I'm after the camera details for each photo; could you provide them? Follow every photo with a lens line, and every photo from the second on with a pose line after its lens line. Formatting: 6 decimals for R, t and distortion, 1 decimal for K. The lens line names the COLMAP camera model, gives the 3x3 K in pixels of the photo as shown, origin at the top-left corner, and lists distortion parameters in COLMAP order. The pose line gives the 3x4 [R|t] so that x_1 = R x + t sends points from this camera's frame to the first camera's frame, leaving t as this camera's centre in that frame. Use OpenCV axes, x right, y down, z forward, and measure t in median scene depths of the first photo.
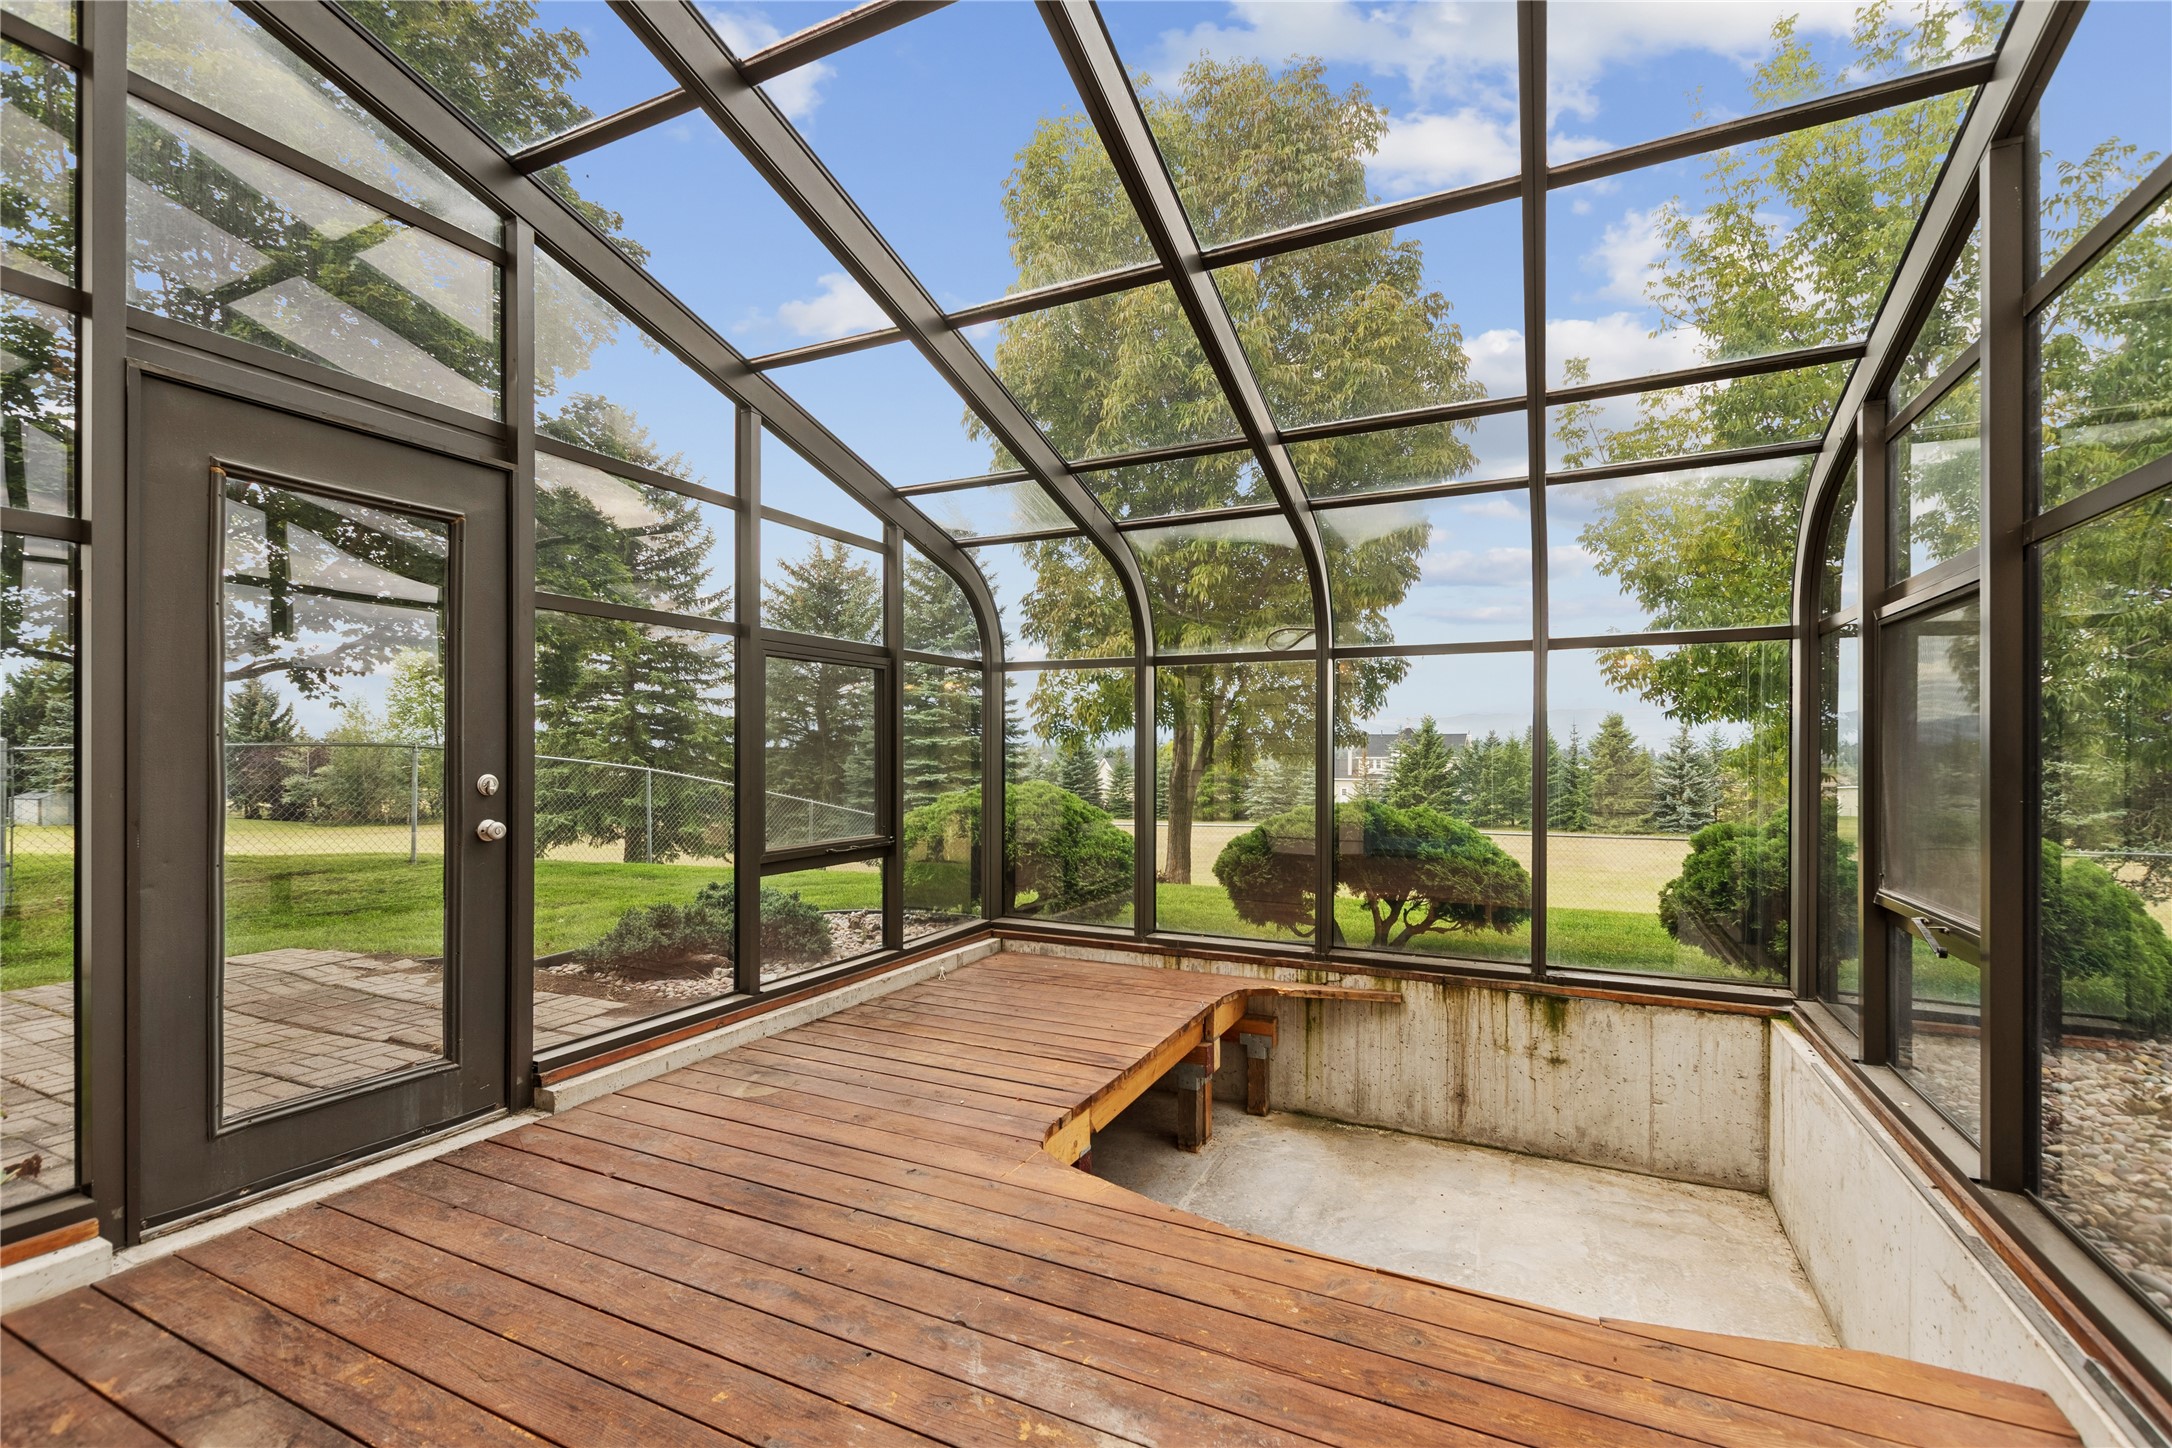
lens RADIAL K [[936.1, 0, 1094.0], [0, 936.1, 739.4], [0, 0, 1]] dist [0.002920, -0.003503]
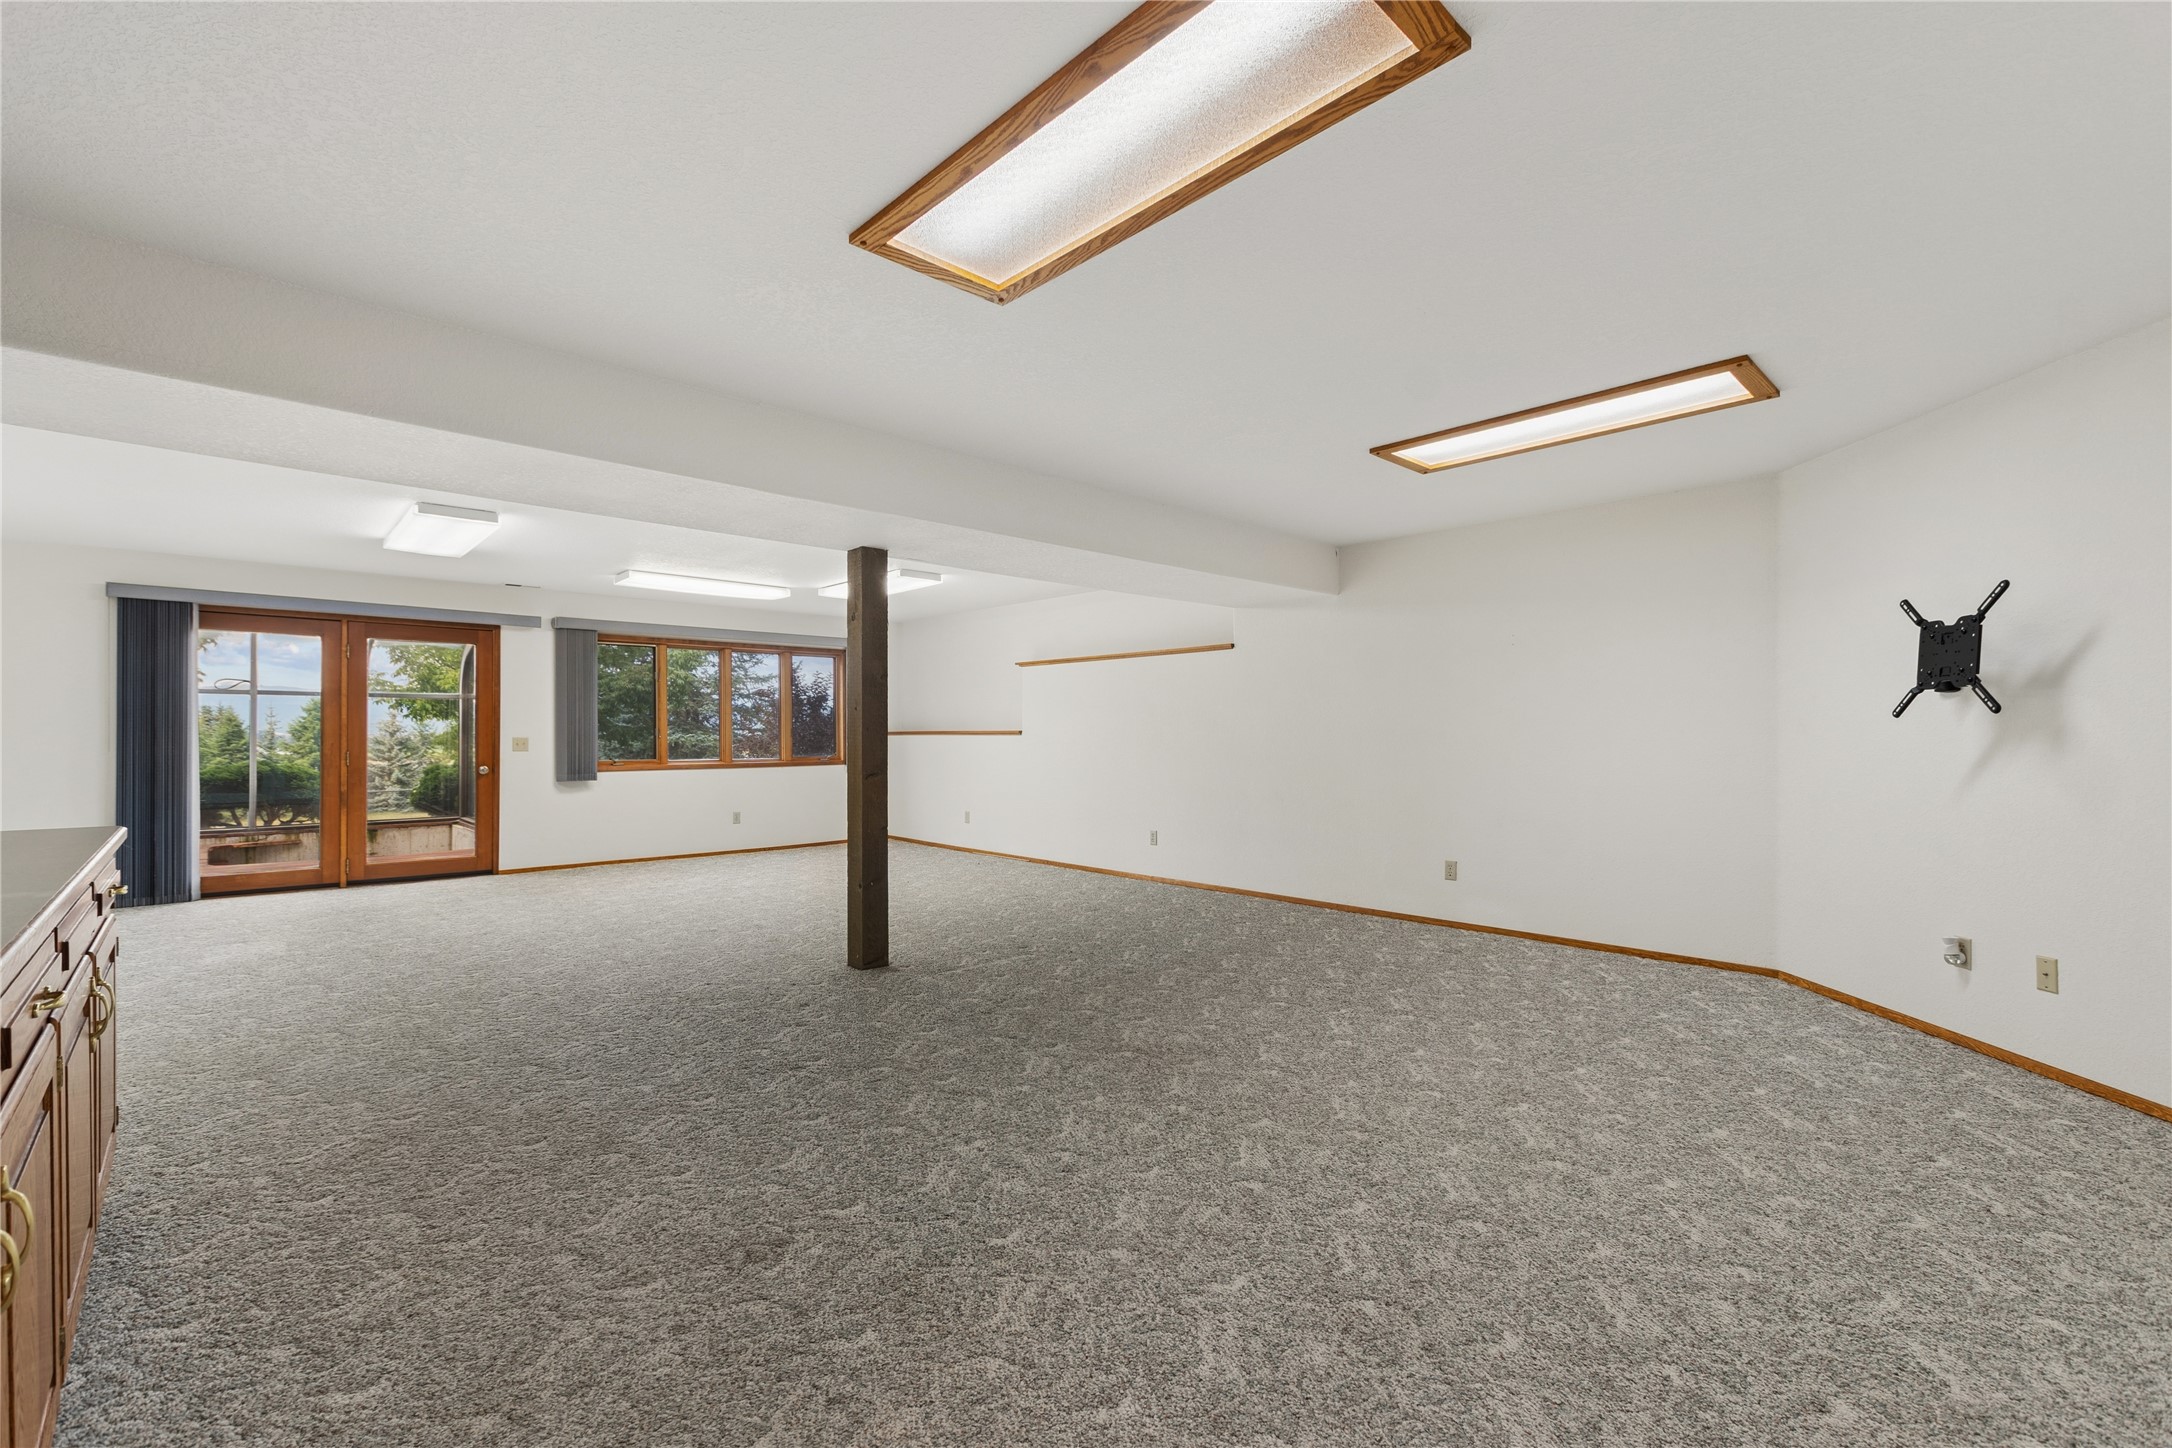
lens RADIAL K [[936.1, 0, 1081.9], [0, 936.1, 734.4], [0, 0, 1]] dist [0.002920, -0.003503]
pose [[0.361516, -0.004225, 0.932356, -0.703265], [-0.007097, 0.999948, 0.007283, -0.015401], [-0.932339, -0.009250, 0.361467, -1.026972]]
